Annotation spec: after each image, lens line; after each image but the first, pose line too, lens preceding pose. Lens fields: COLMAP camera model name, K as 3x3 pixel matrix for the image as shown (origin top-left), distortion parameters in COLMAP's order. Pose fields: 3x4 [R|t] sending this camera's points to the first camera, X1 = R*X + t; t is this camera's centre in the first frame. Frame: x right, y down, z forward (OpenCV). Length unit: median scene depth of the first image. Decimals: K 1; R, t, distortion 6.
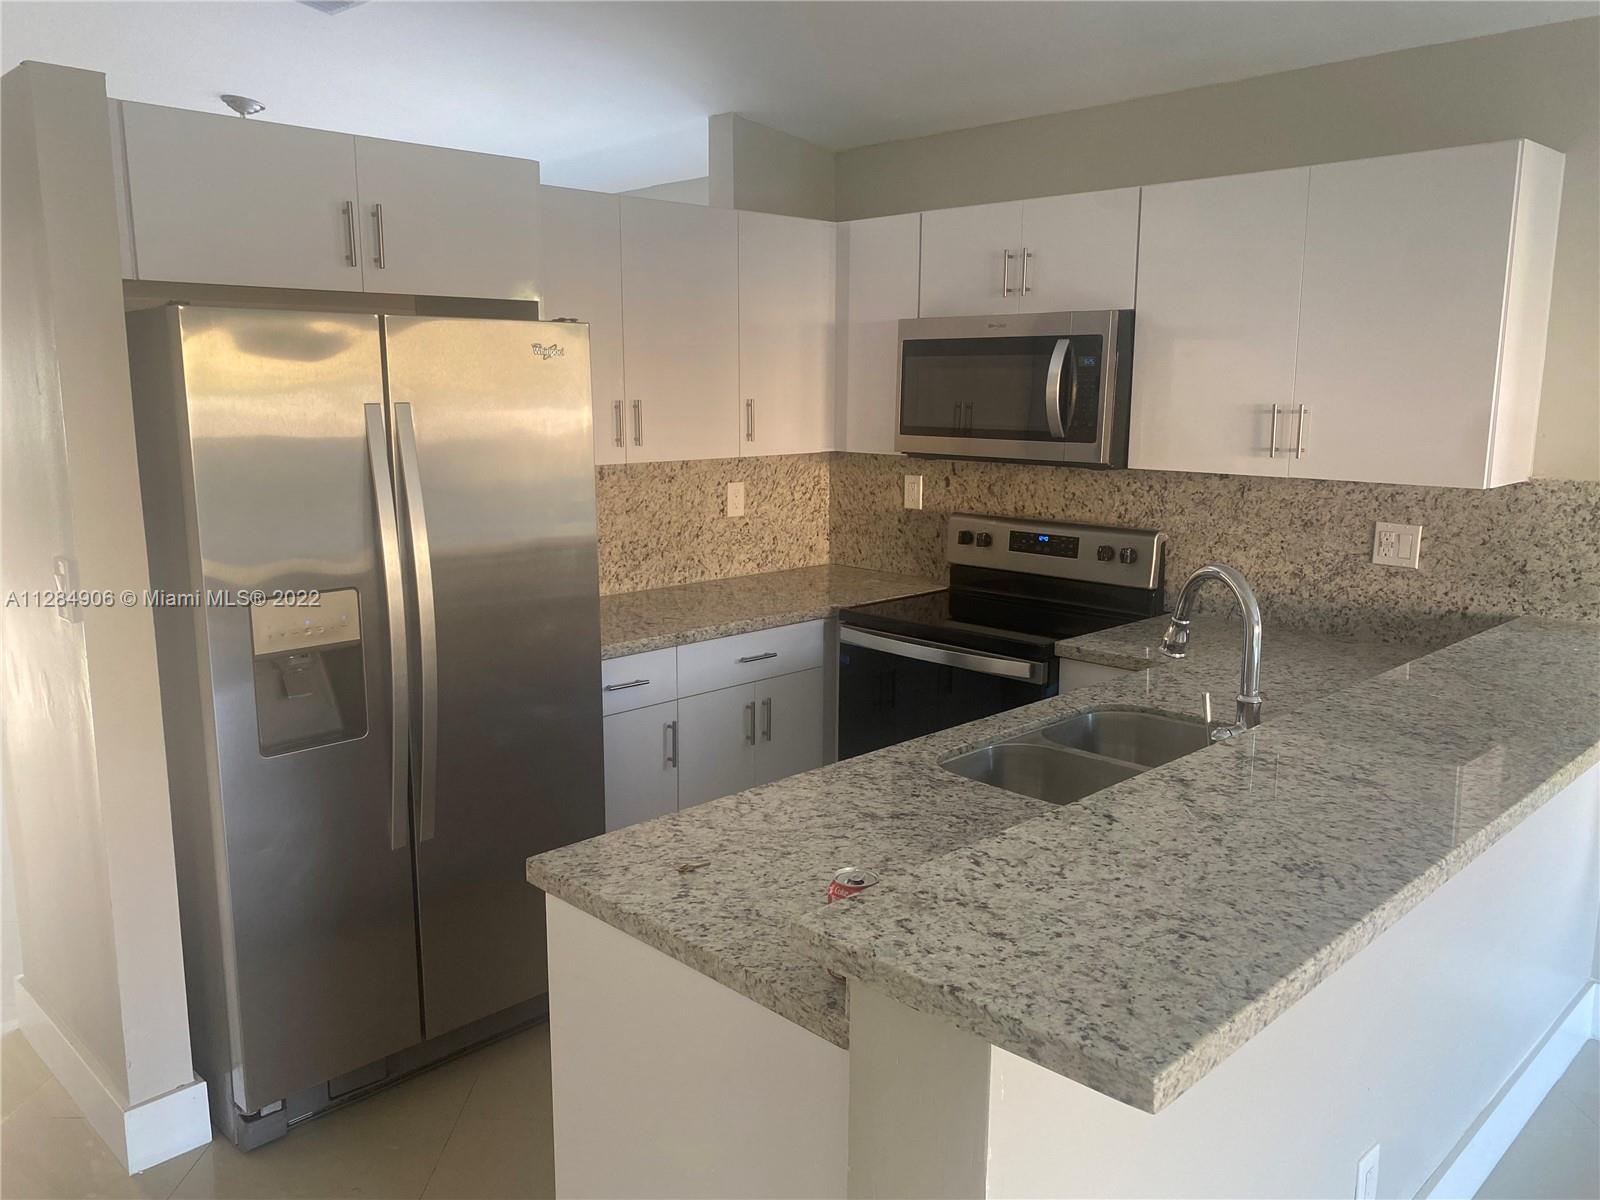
lens RADIAL K [[1233.1, 0, 800.0], [0, 1233.1, 600.0], [0, 0, 1]] dist [0.171985, -0.202392]
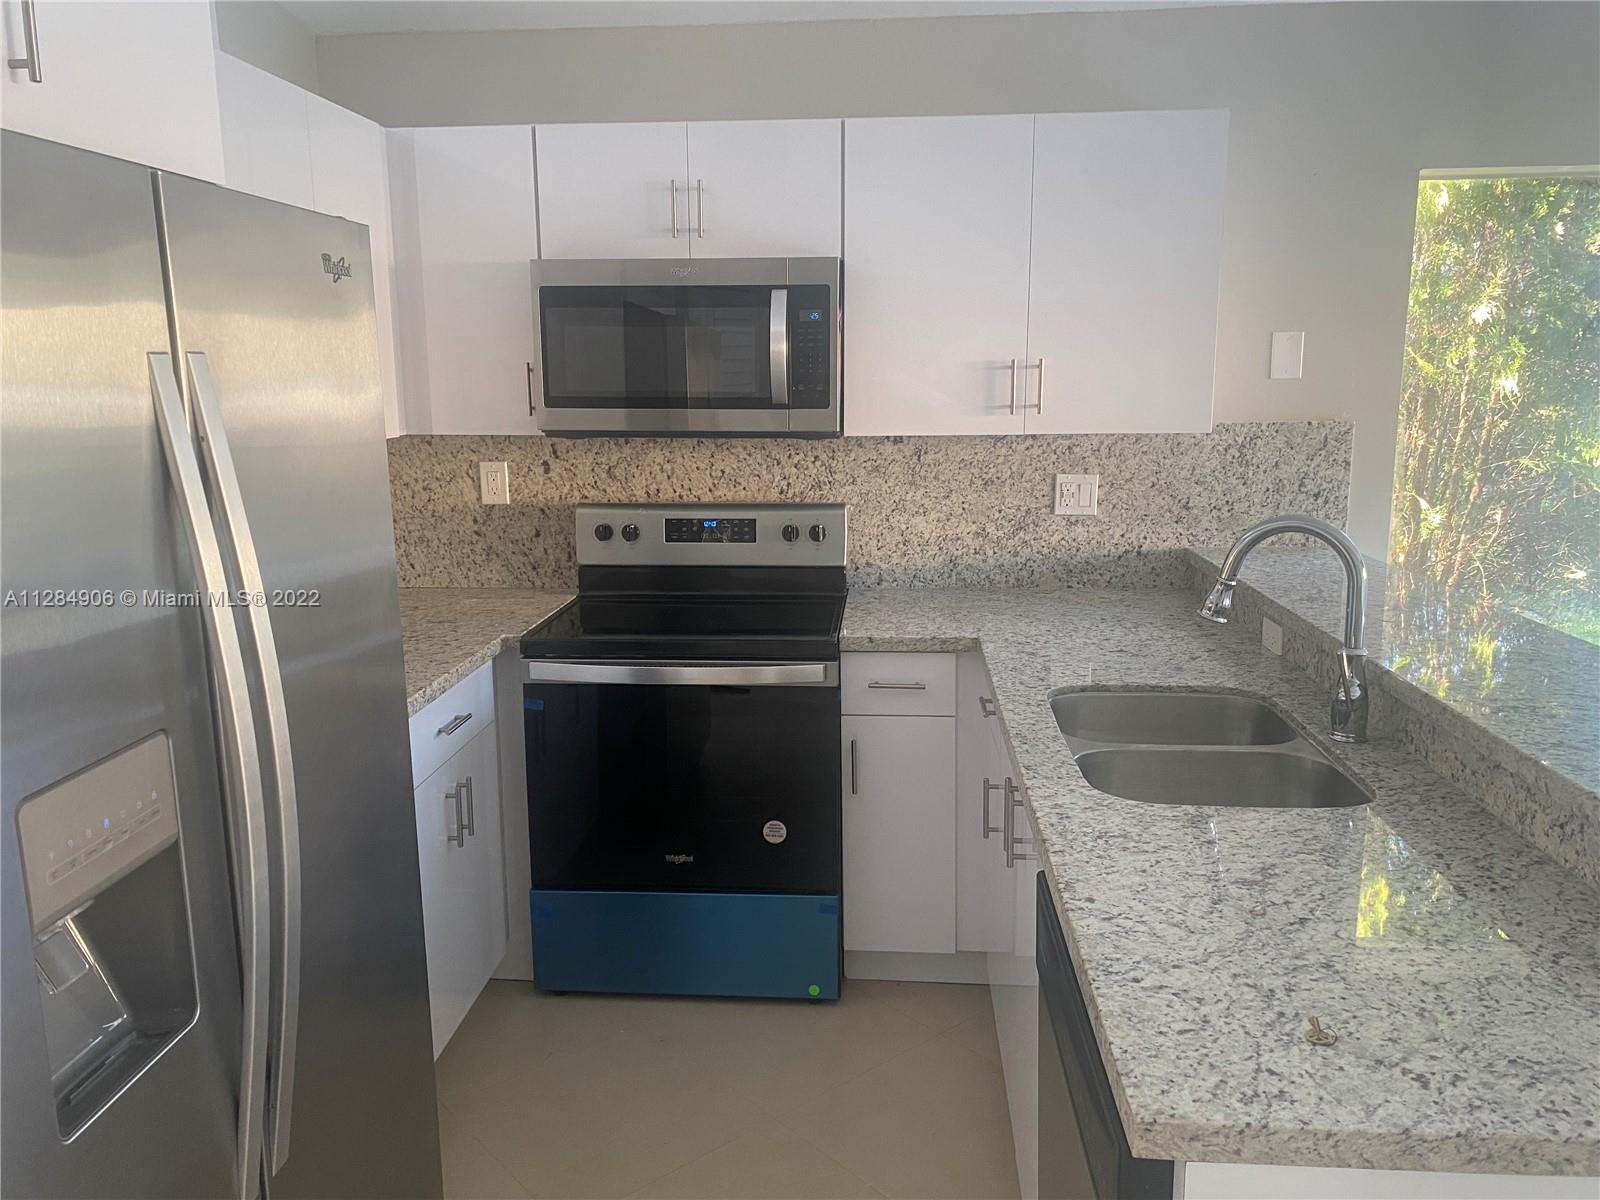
lens RADIAL K [[1233.1, 0, 800.0], [0, 1233.1, 600.0], [0, 0, 1]] dist [0.171985, -0.202392]
pose [[0.761193, -0.134867, 0.634348, -0.349662], [0.127912, 0.990145, 0.057024, -0.042539], [-0.635787, 0.037734, 0.770942, 0.330075]]
